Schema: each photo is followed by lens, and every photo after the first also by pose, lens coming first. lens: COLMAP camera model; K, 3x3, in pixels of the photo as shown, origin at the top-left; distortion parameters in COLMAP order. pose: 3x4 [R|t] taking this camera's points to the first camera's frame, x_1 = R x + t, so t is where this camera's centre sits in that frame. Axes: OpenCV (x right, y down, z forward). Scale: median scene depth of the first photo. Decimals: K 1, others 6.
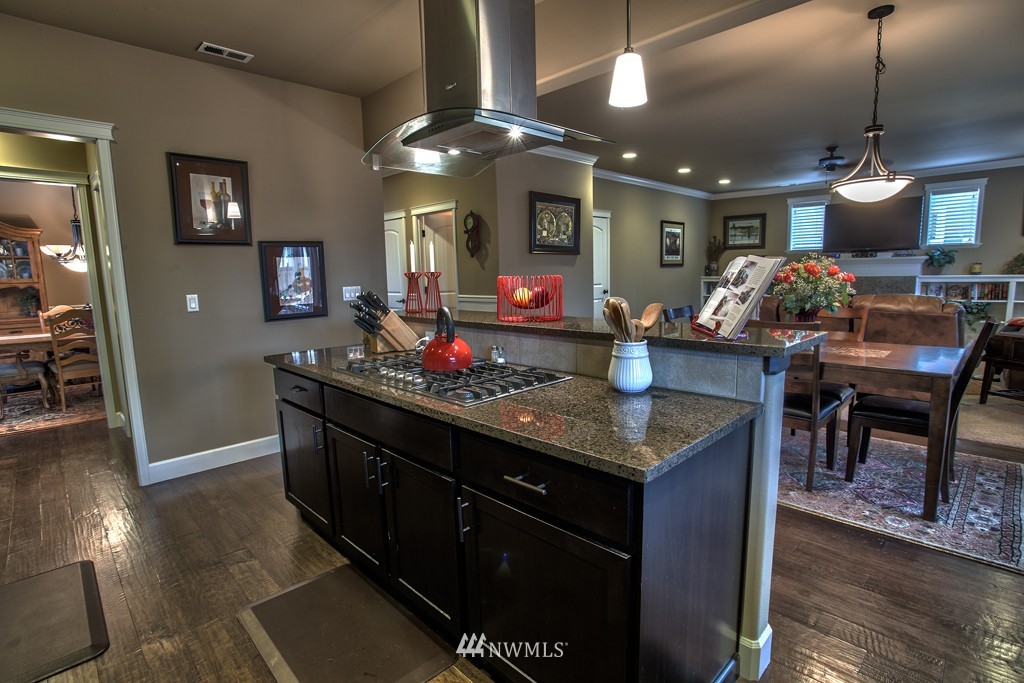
lens RADIAL K [[504.7, 0, 507.2], [0, 504.7, 337.6], [0, 0, 1]] dist [-0.056378, 0.021275]
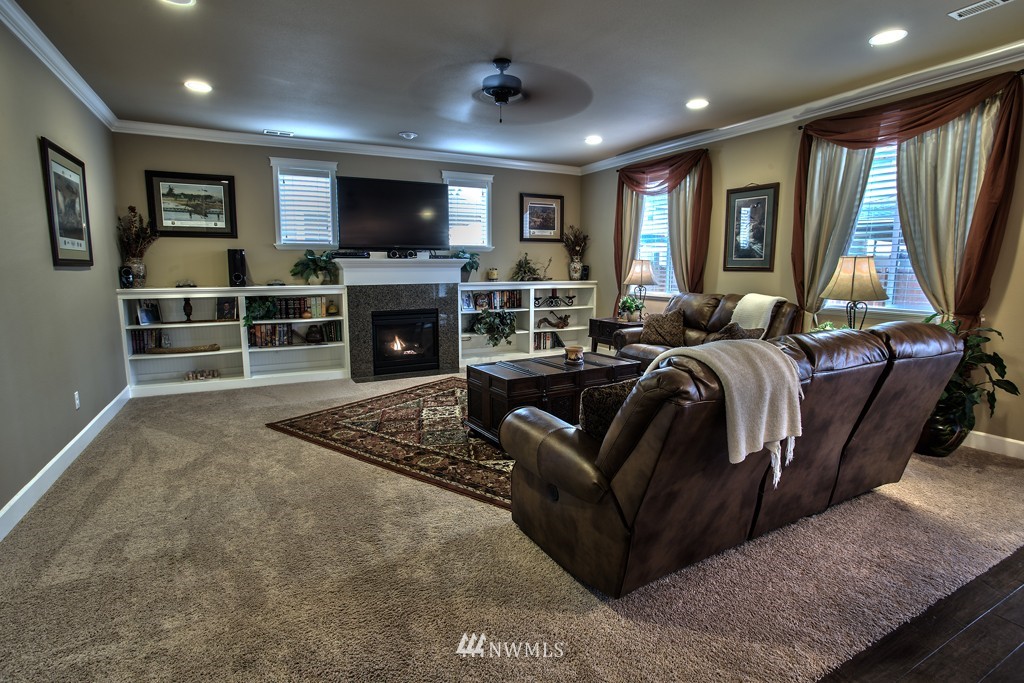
lens RADIAL K [[504.7, 0, 507.2], [0, 504.7, 337.6], [0, 0, 1]] dist [-0.056378, 0.021275]
pose [[0.298062, -0.107651, 0.948457, 0.062752], [0.116740, 0.990273, 0.075711, -0.084313], [-0.947381, 0.088157, 0.307730, 0.629325]]
